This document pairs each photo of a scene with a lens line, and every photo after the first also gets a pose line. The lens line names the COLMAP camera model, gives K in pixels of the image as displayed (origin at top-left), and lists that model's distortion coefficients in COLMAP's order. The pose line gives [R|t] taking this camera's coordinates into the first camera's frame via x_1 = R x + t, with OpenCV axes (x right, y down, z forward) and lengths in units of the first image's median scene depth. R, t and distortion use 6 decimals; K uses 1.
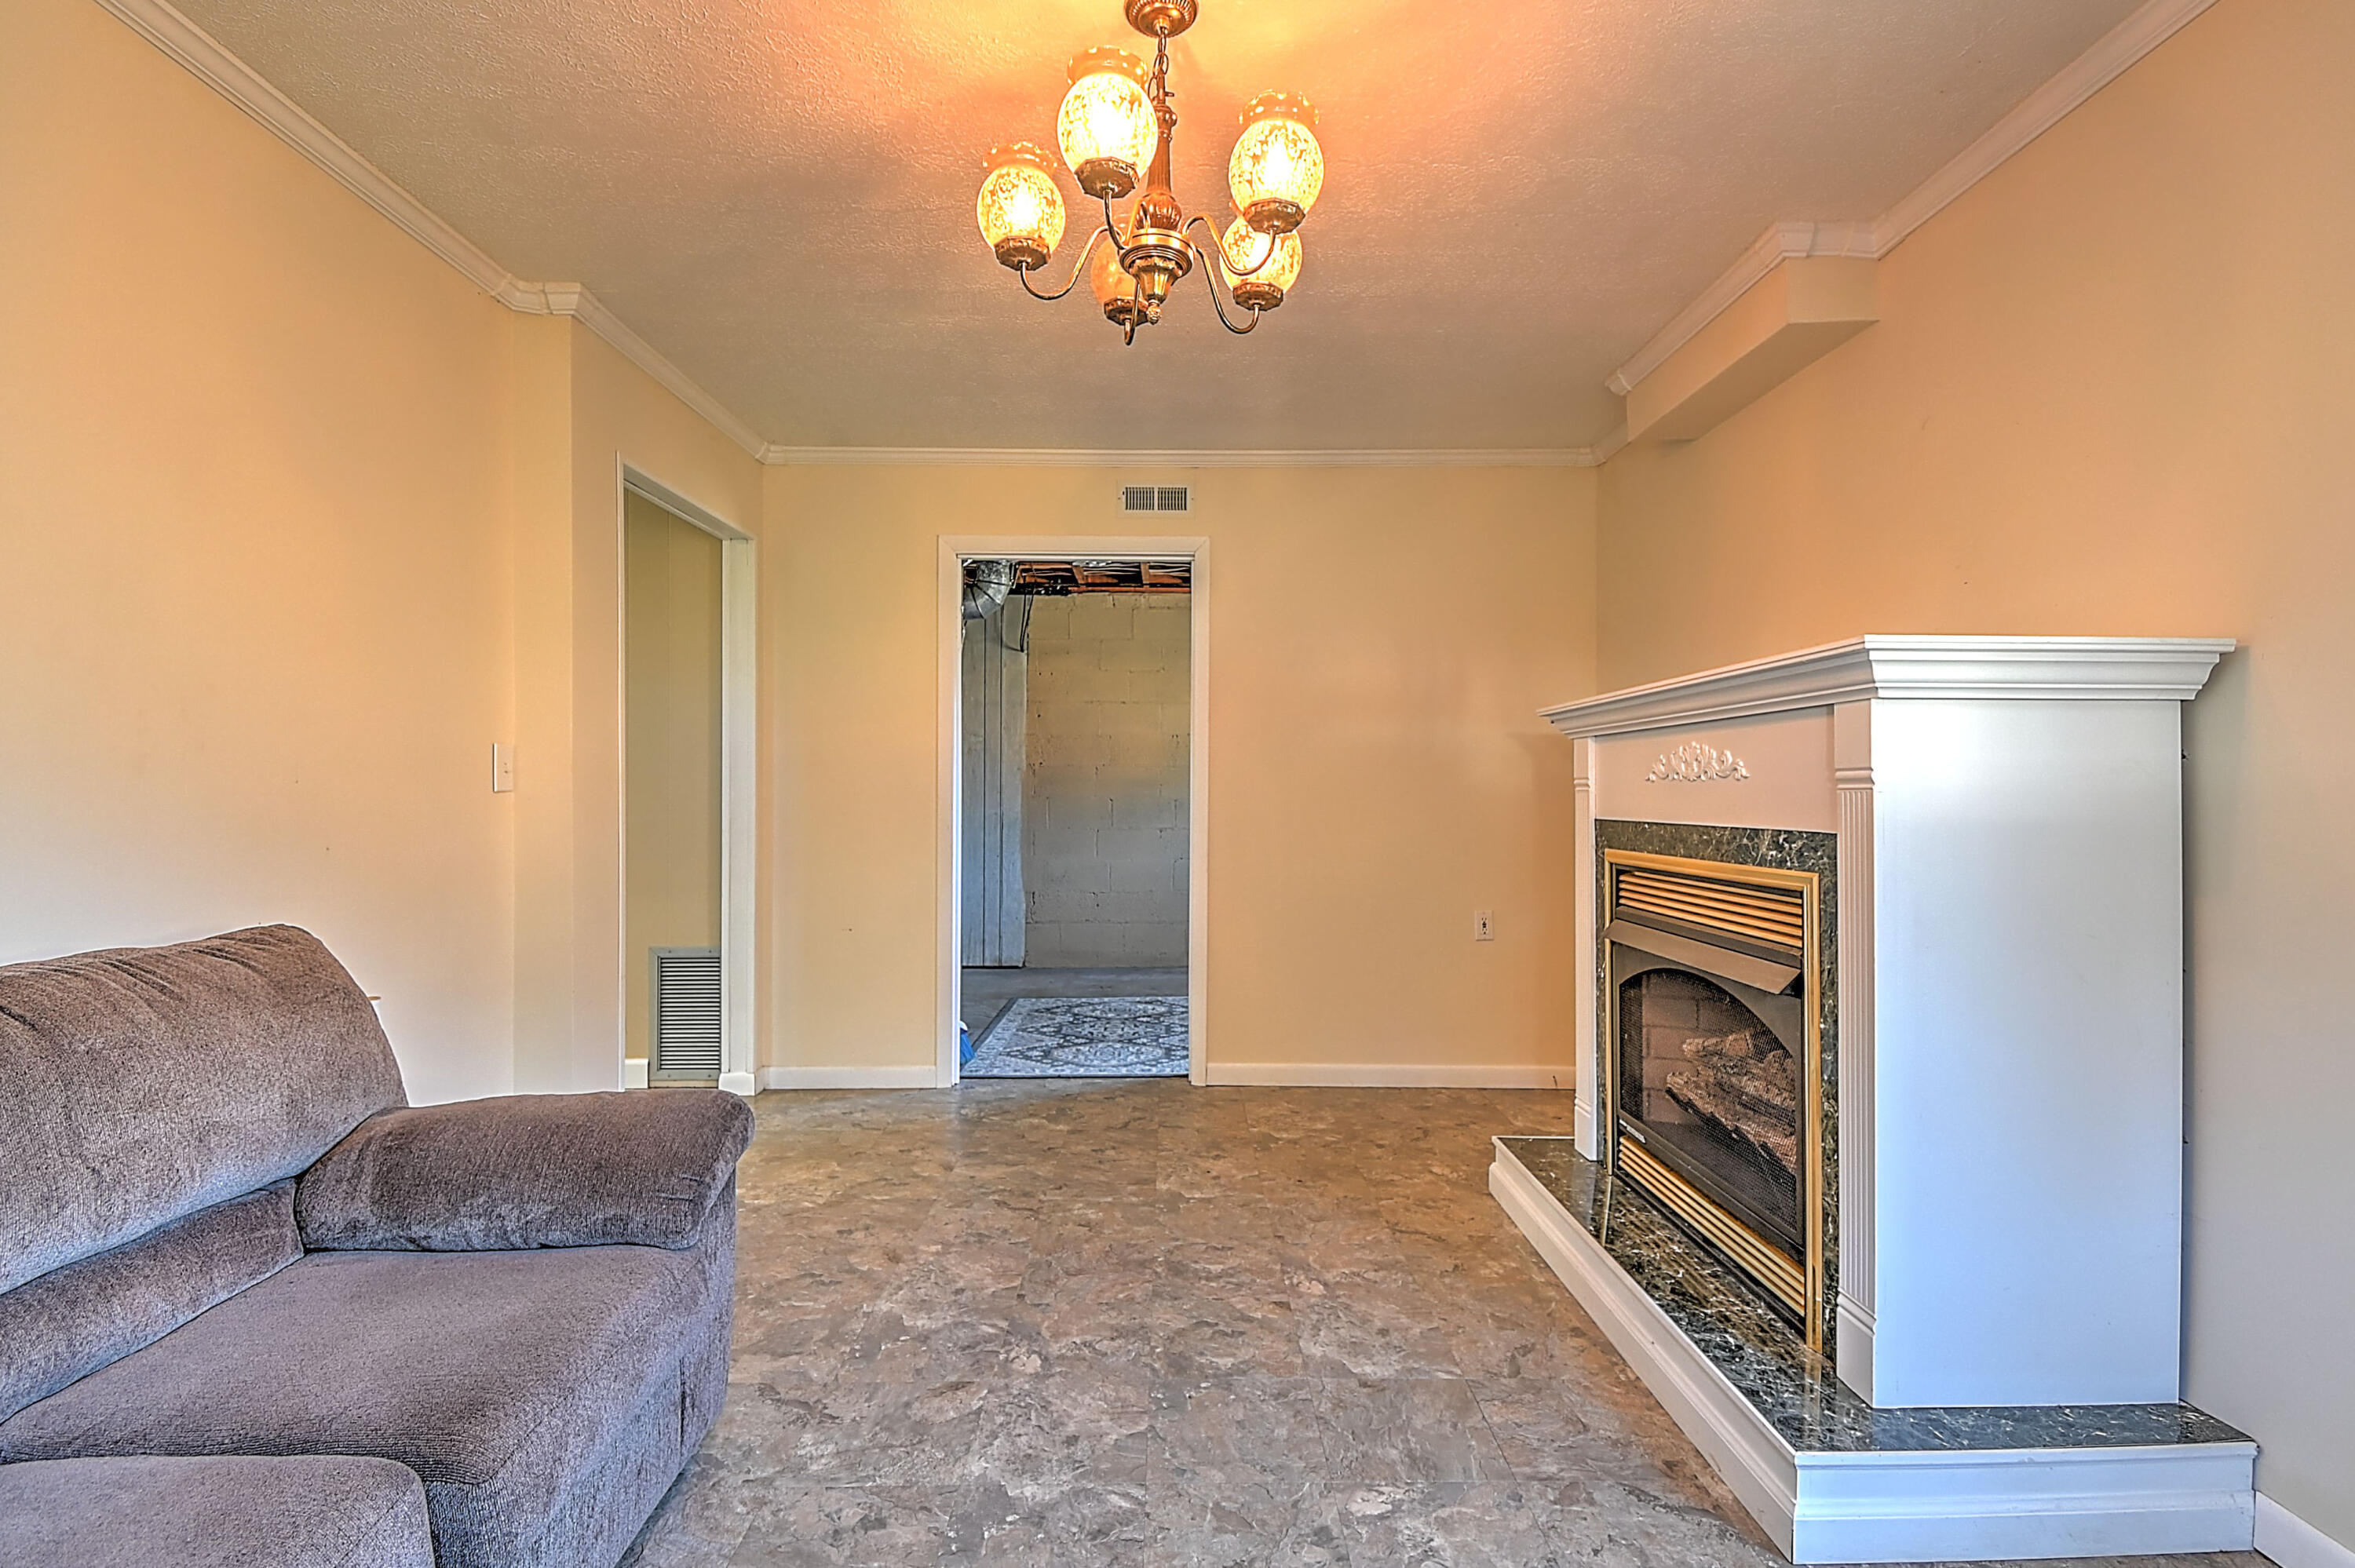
lens RADIAL K [[1066.1, 0, 1177.9], [0, 1066.1, 788.6], [0, 0, 1]] dist [0.035020, -0.028260]
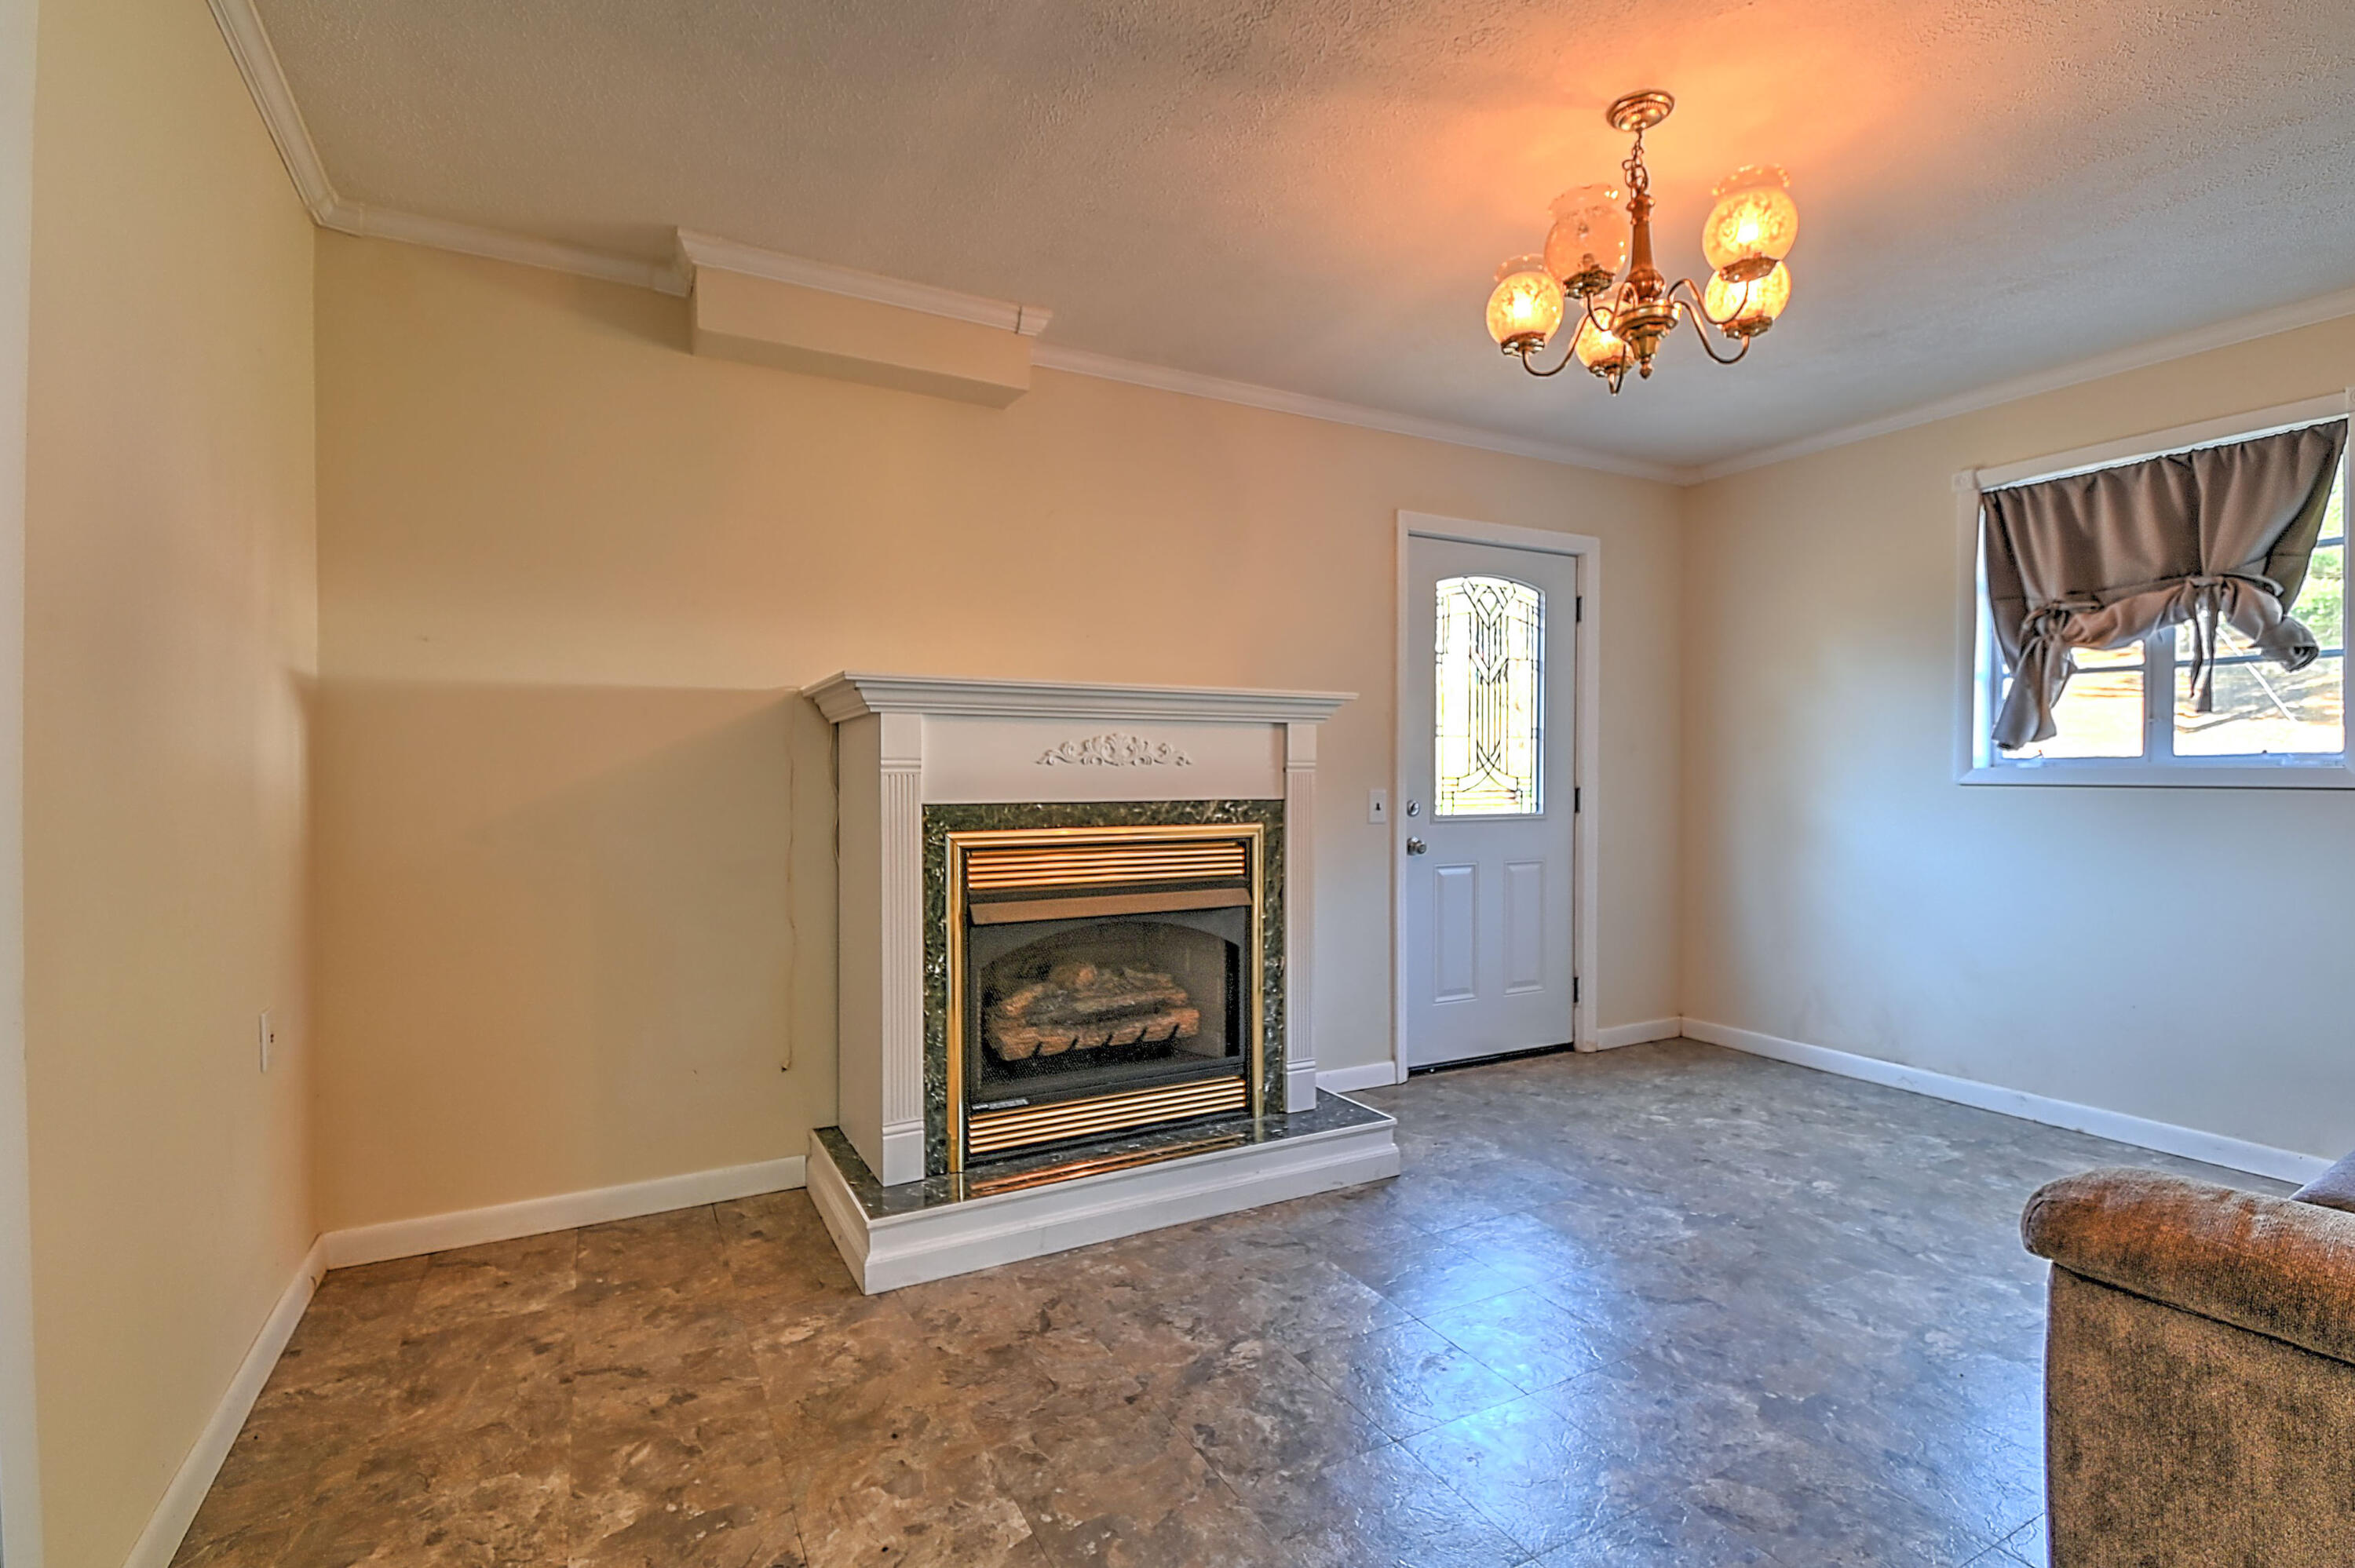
lens RADIAL K [[1066.1, 0, 1177.9], [0, 1066.1, 788.6], [0, 0, 1]] dist [0.035020, -0.028260]
pose [[-0.459812, -0.014183, 0.887903, -0.695236], [-0.004573, 0.999897, 0.013604, 0.003071], [-0.888004, 0.002195, -0.459830, 1.649262]]
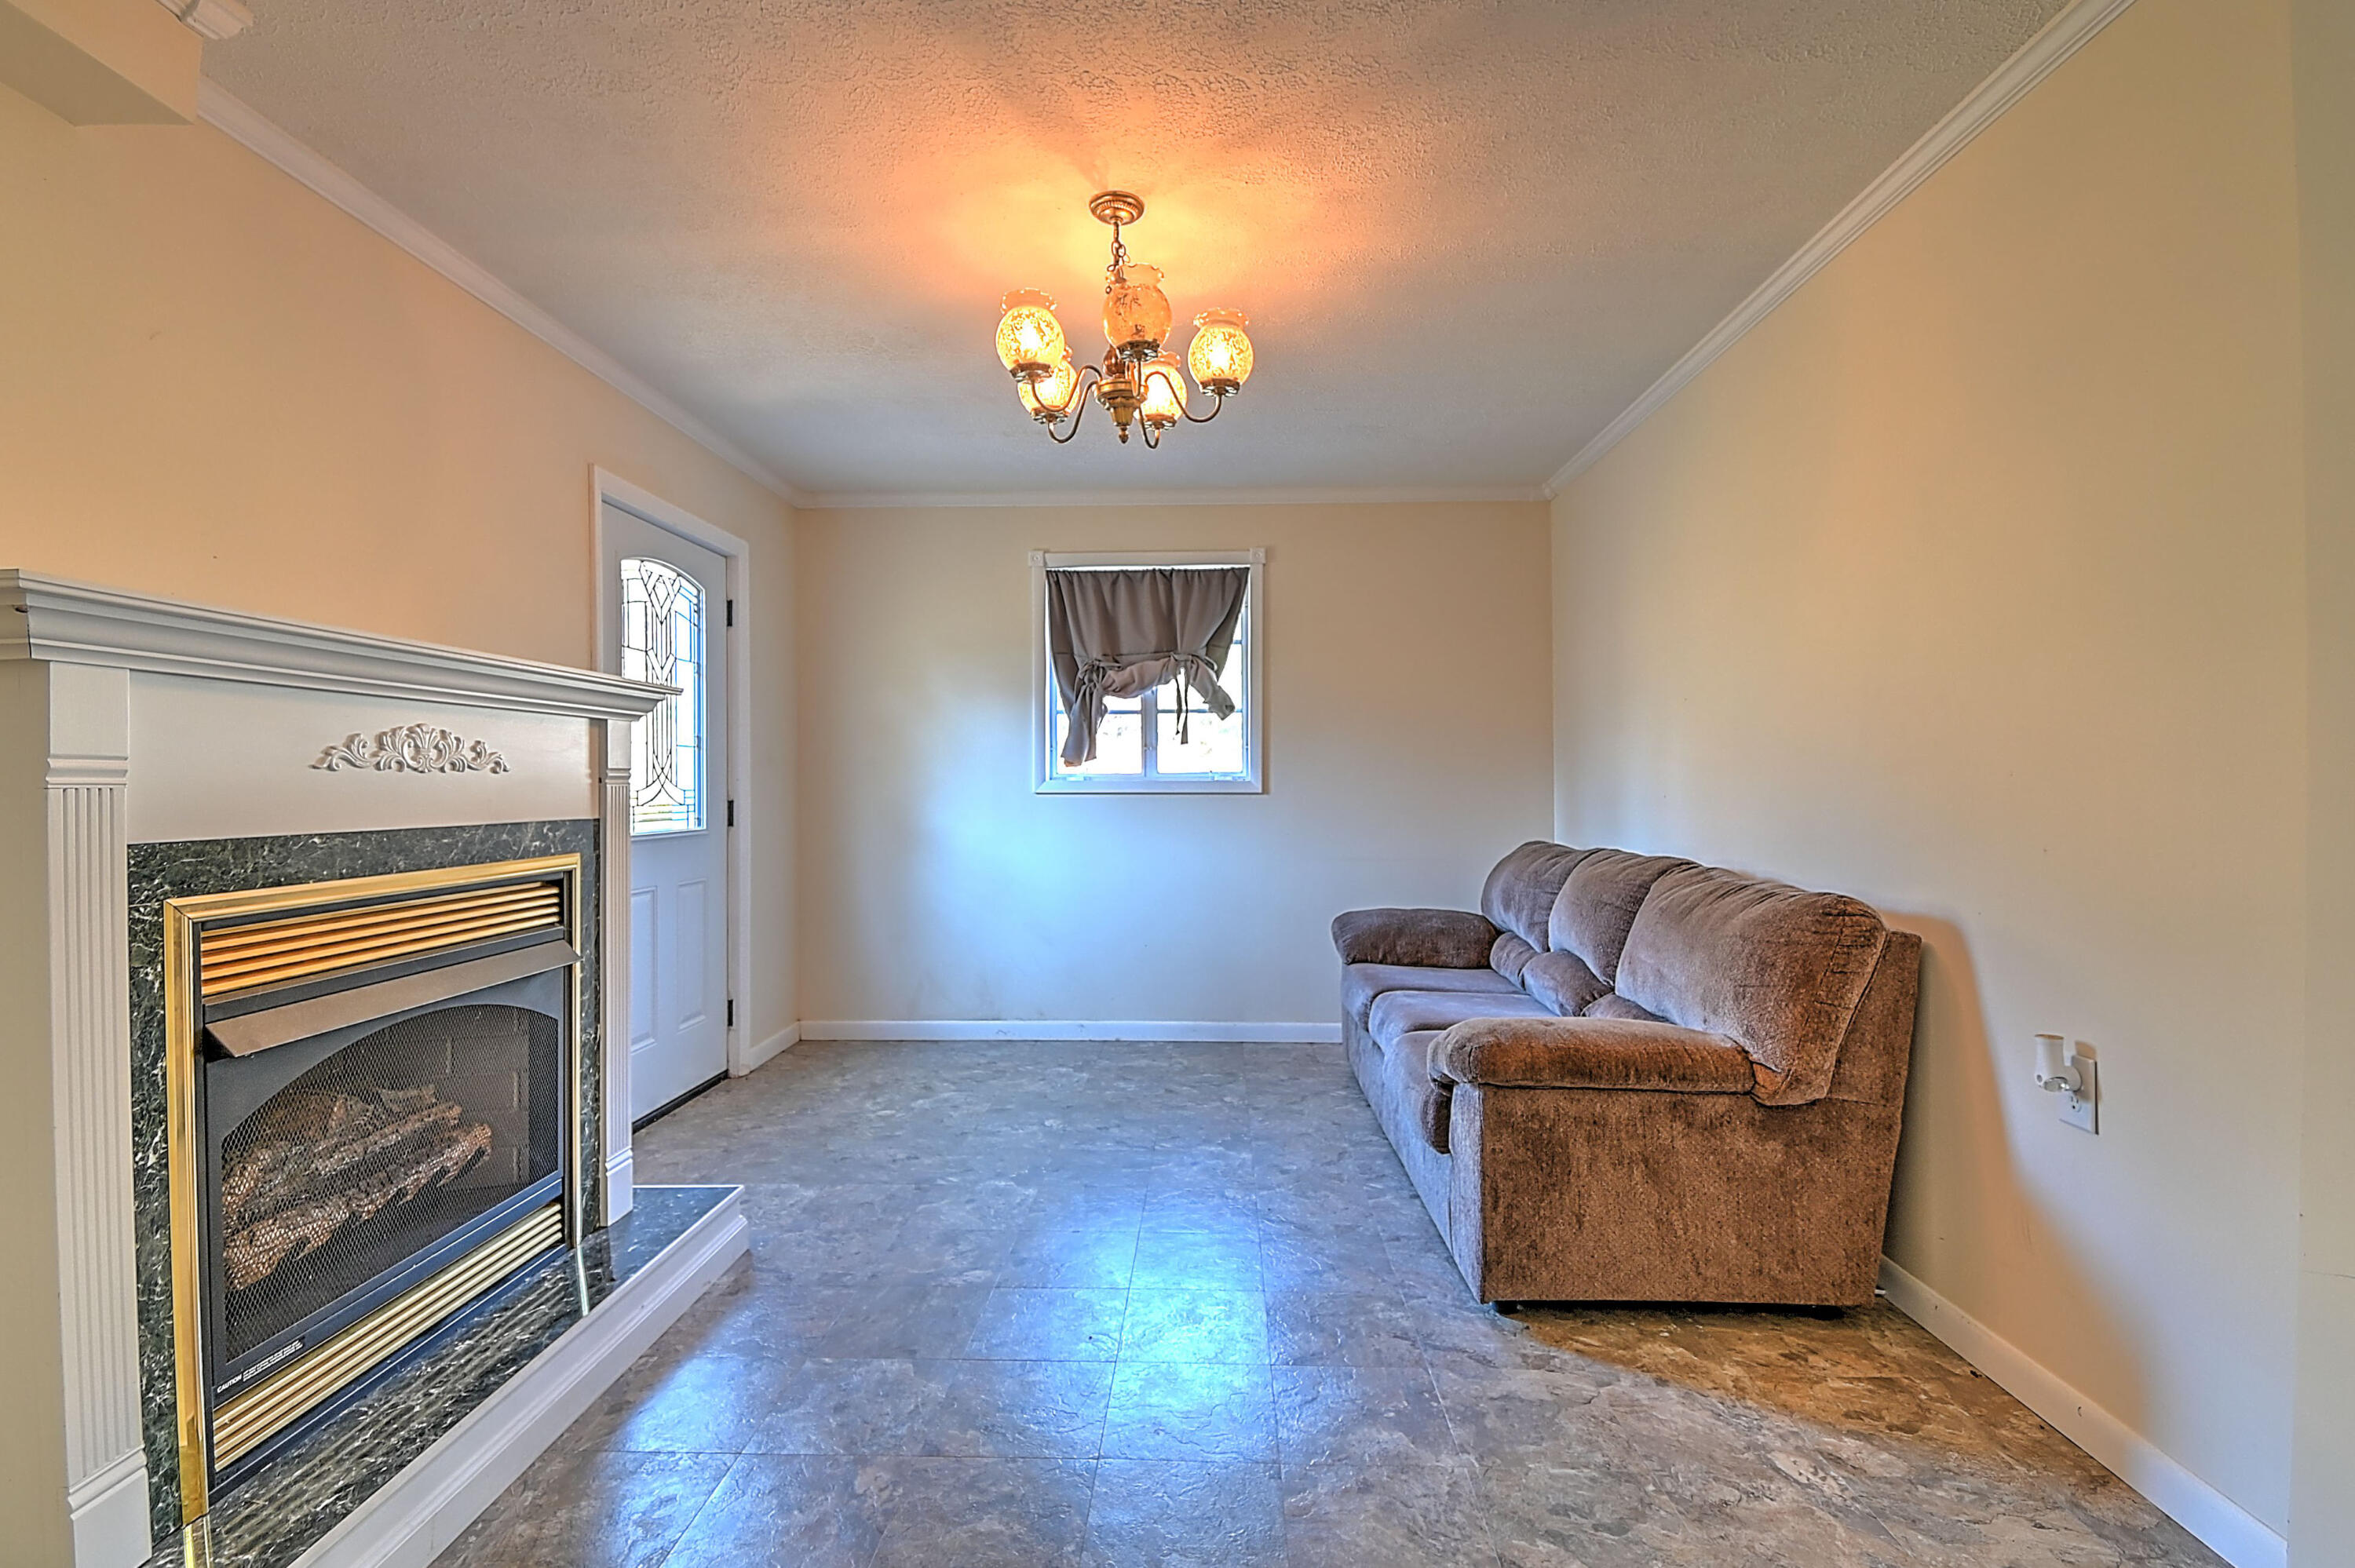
lens RADIAL K [[1066.1, 0, 1177.9], [0, 1066.1, 788.6], [0, 0, 1]] dist [0.035020, -0.028260]
pose [[-0.998345, 0.001599, 0.057479, -0.139675], [0.001555, 0.999998, -0.000806, 0.006695], [-0.057480, -0.000715, -0.998346, 1.941570]]
